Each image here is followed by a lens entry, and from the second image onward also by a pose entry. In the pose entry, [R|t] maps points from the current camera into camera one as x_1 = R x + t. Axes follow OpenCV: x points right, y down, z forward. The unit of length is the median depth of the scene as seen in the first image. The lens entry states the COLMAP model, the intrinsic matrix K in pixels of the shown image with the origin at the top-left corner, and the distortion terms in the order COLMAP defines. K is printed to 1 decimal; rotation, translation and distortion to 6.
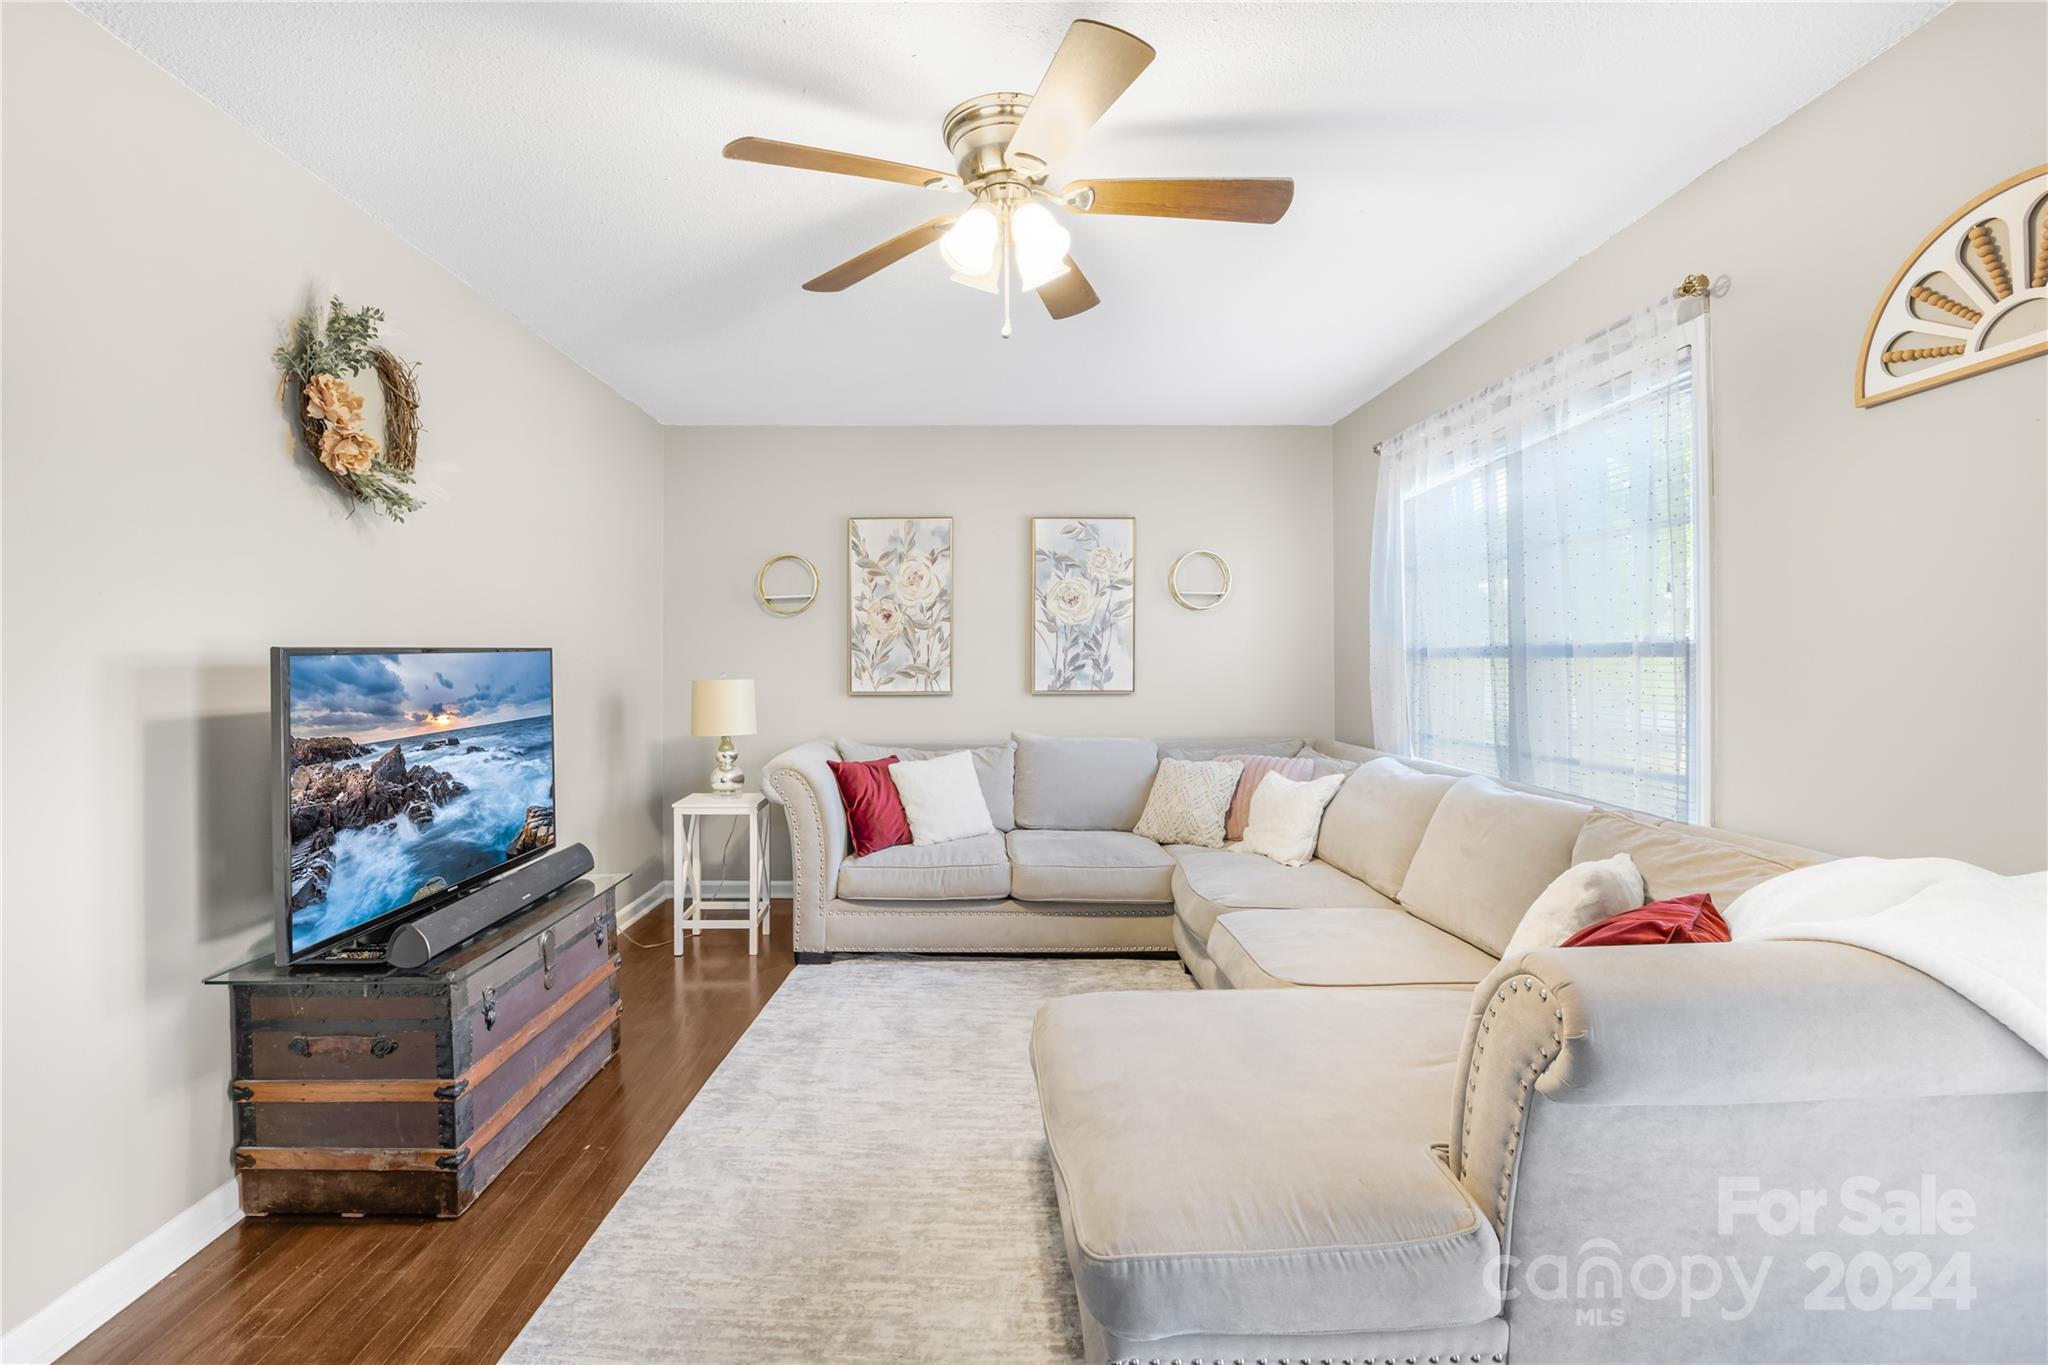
lens RADIAL K [[930.4, 0, 1016.6], [0, 930.4, 661.6], [0, 0, 1]] dist [-0.051176, 0.020713]
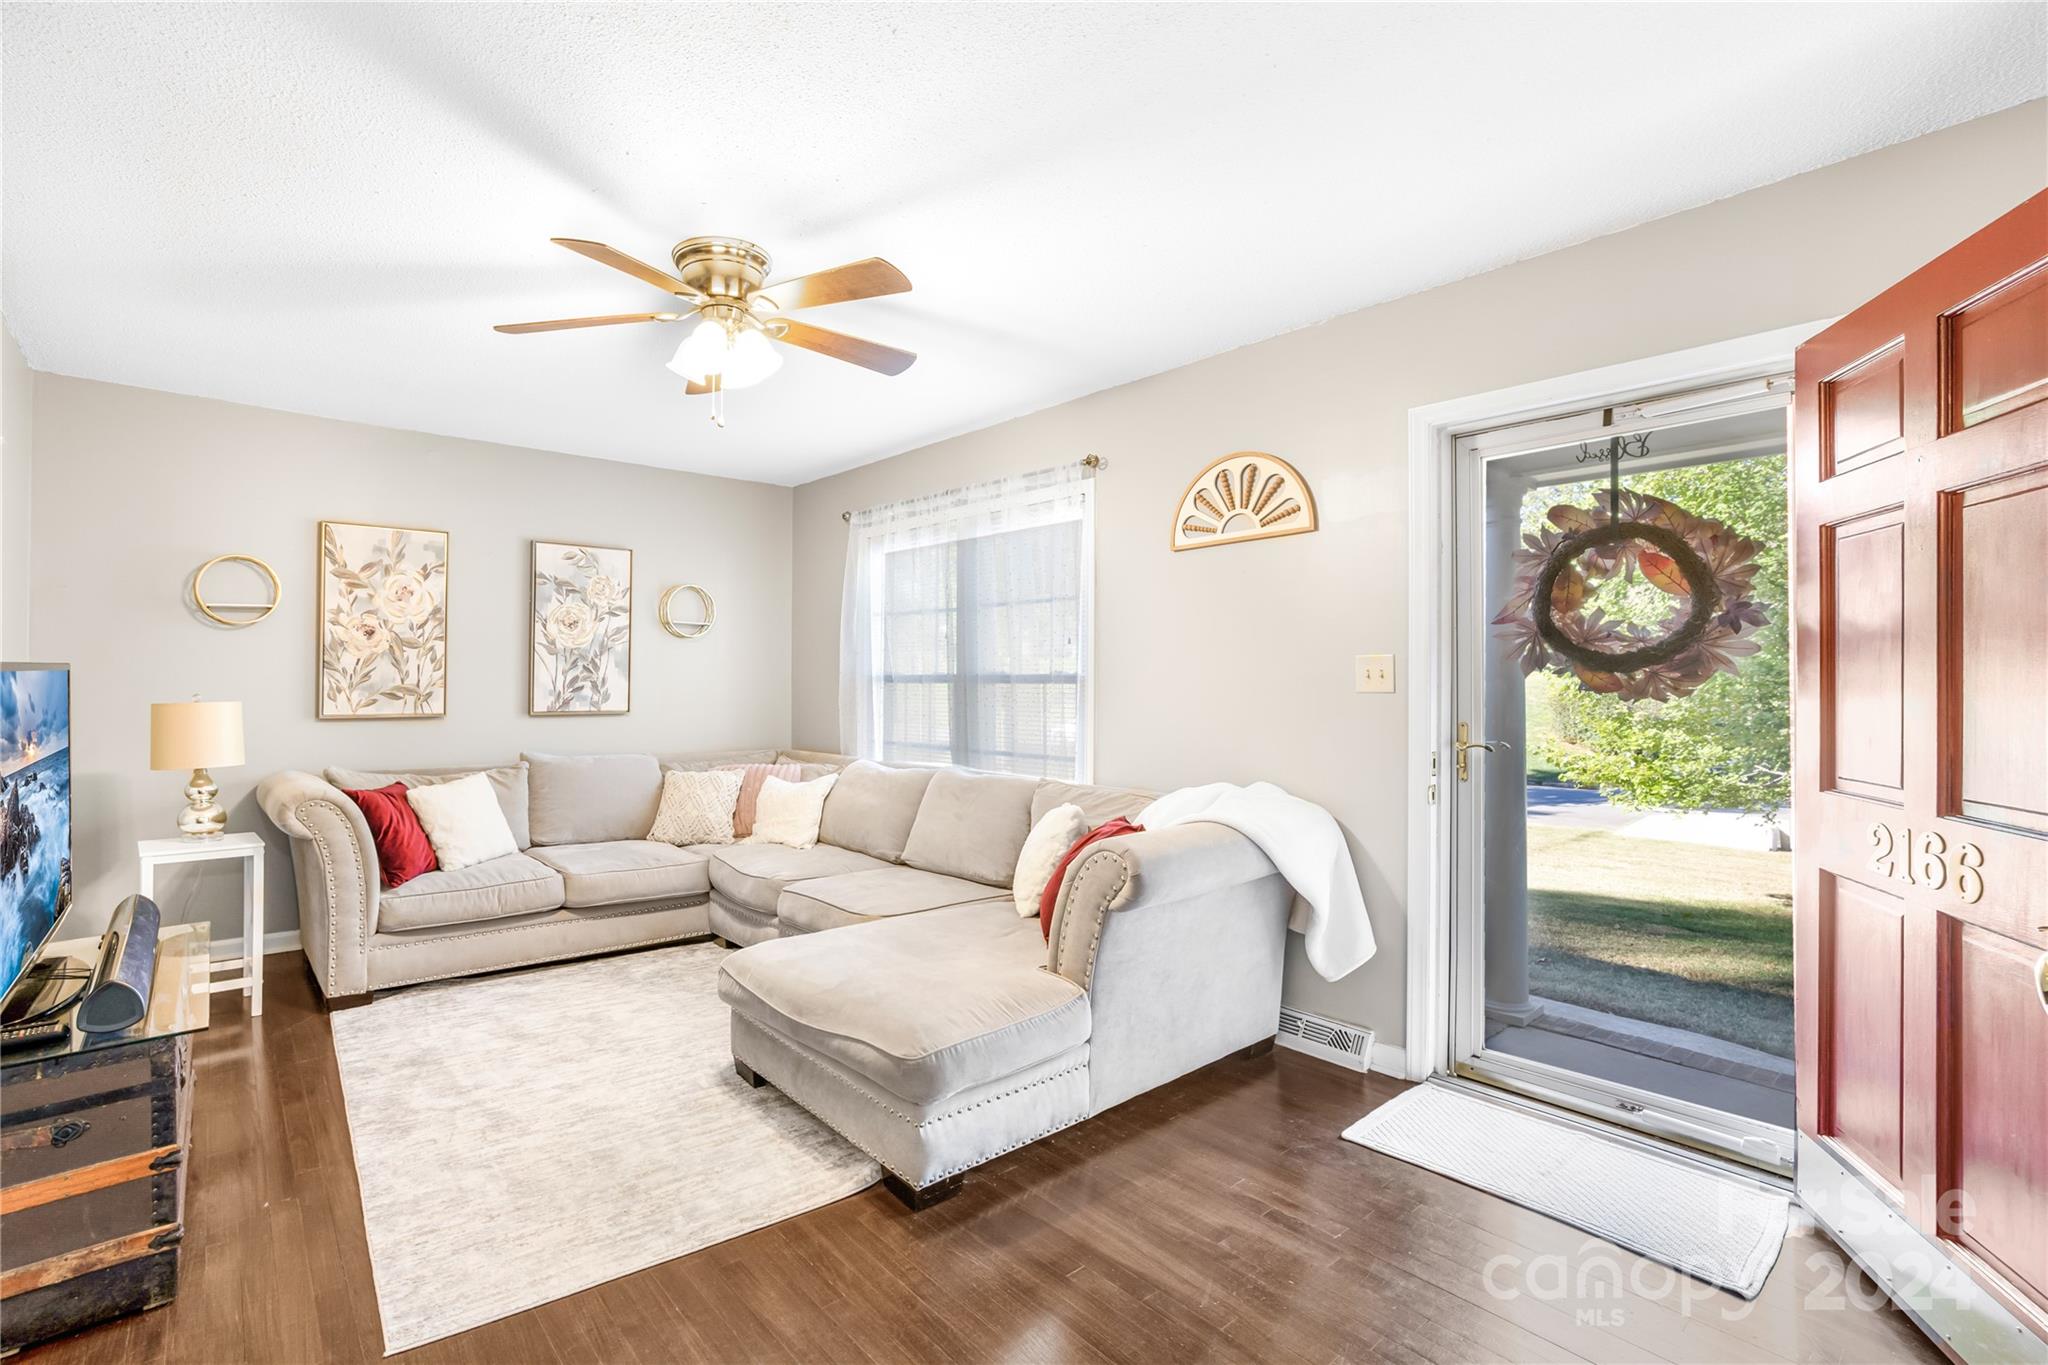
lens RADIAL K [[905.0, 0, 1018.6], [0, 905.0, 687.0], [0, 0, 1]] dist [-0.038061, 0.018672]
pose [[0.753978, 0.004862, 0.656882, -0.274682], [-0.006855, 0.999976, 0.000467, 0.000144], [-0.656864, -0.004855, 0.753993, -0.102200]]
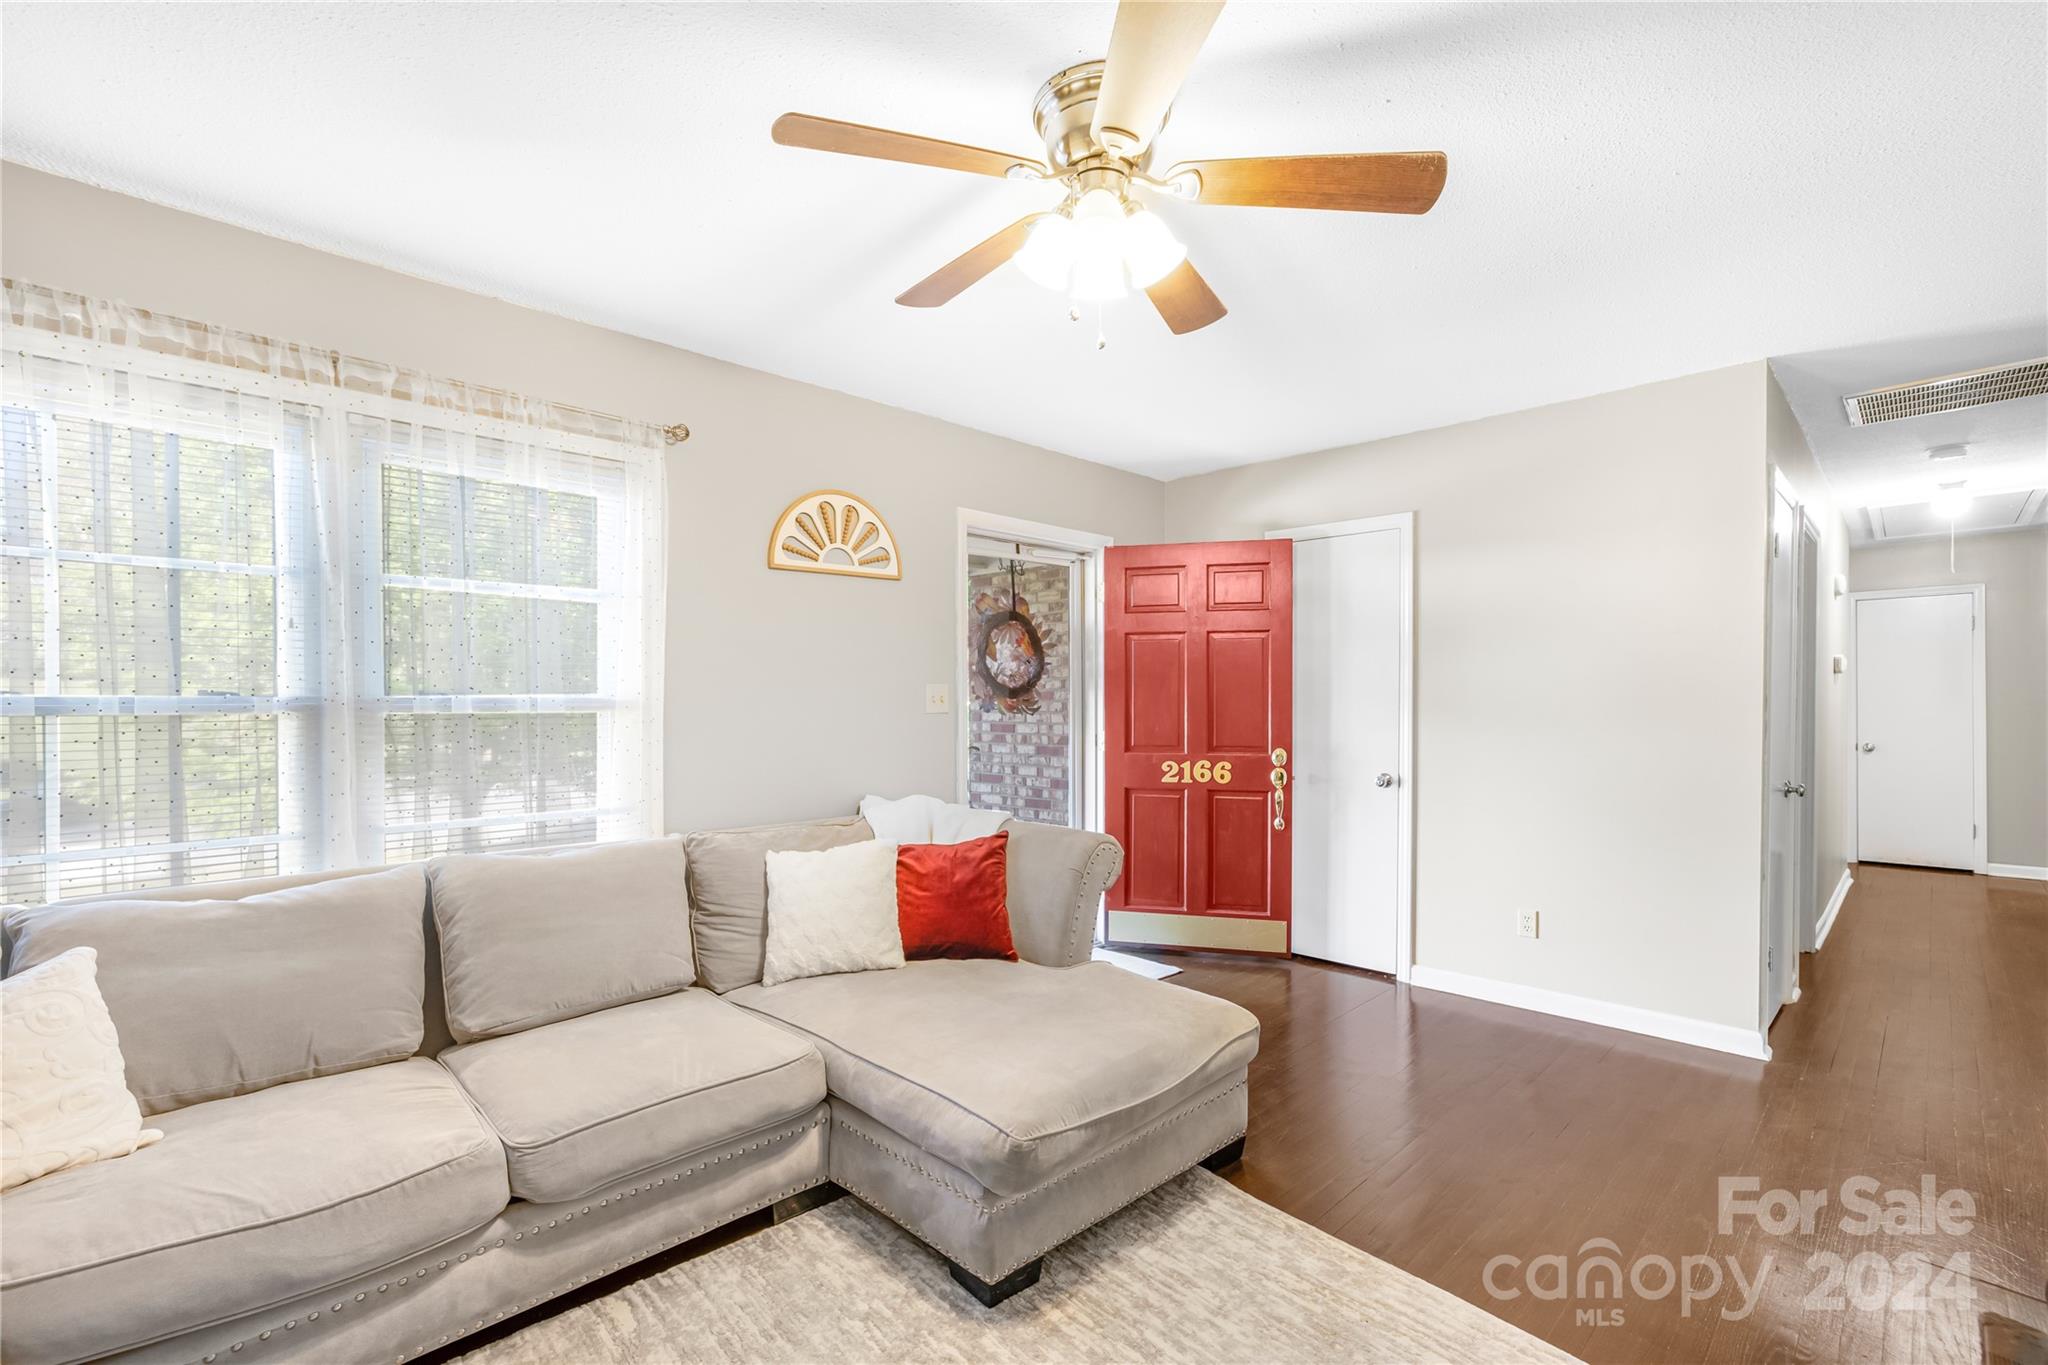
lens RADIAL K [[876.0, 0, 1013.2], [0, 876.0, 681.8], [0, 0, 1]] dist [-0.043027, 0.014577]
pose [[-0.646610, 0.015143, 0.762671, -0.339918], [-0.004815, 0.999702, -0.023932, -0.011756], [-0.762806, -0.019147, -0.646344, 0.901108]]
